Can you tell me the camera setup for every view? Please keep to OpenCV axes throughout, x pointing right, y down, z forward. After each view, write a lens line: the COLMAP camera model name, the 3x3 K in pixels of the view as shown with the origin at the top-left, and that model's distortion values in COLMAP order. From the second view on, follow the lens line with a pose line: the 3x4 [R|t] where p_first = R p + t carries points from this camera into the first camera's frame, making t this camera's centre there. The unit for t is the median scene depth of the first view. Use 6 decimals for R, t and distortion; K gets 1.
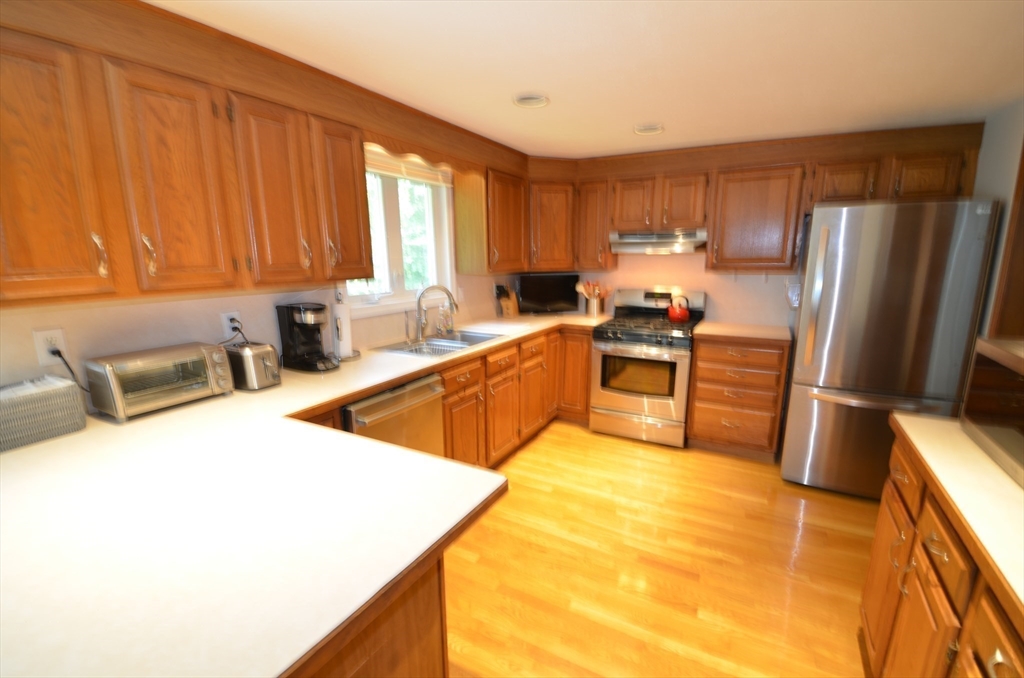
lens RADIAL K [[450.3, 0, 516.3], [0, 450.3, 344.8], [0, 0, 1]] dist [-0.000461, -0.001206]
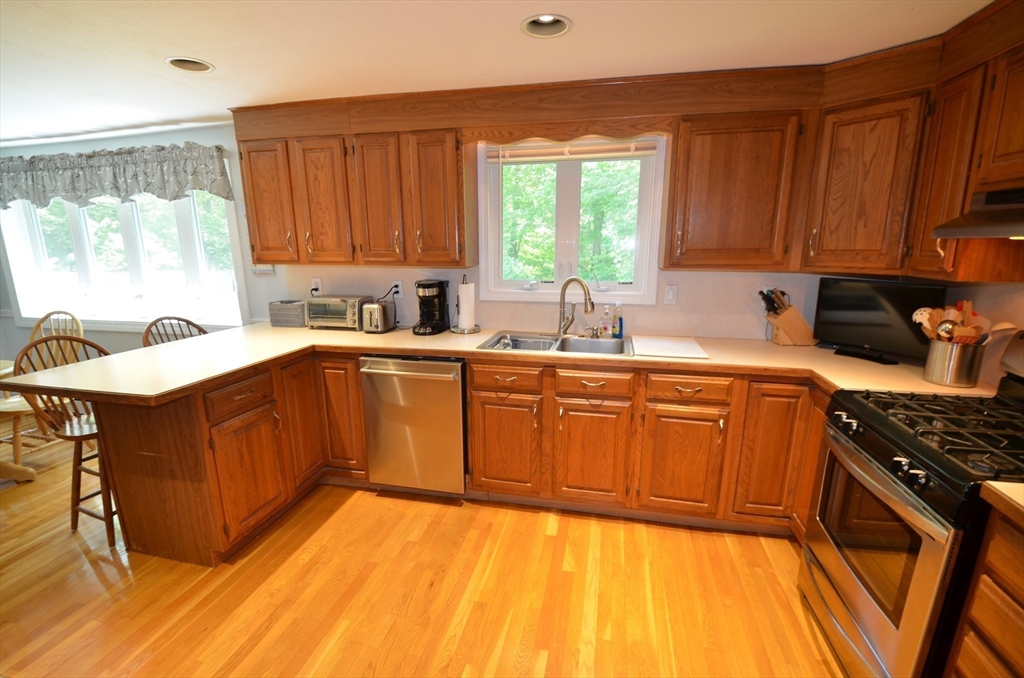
lens RADIAL K [[450.3, 0, 514.2], [0, 450.3, 341.0], [0, 0, 1]] dist [-0.000461, -0.001206]
pose [[0.300823, 0.201135, -0.932229, 0.730633], [-0.190440, 0.970488, 0.147937, -0.139944], [0.934472, 0.133031, 0.330249, 0.721327]]
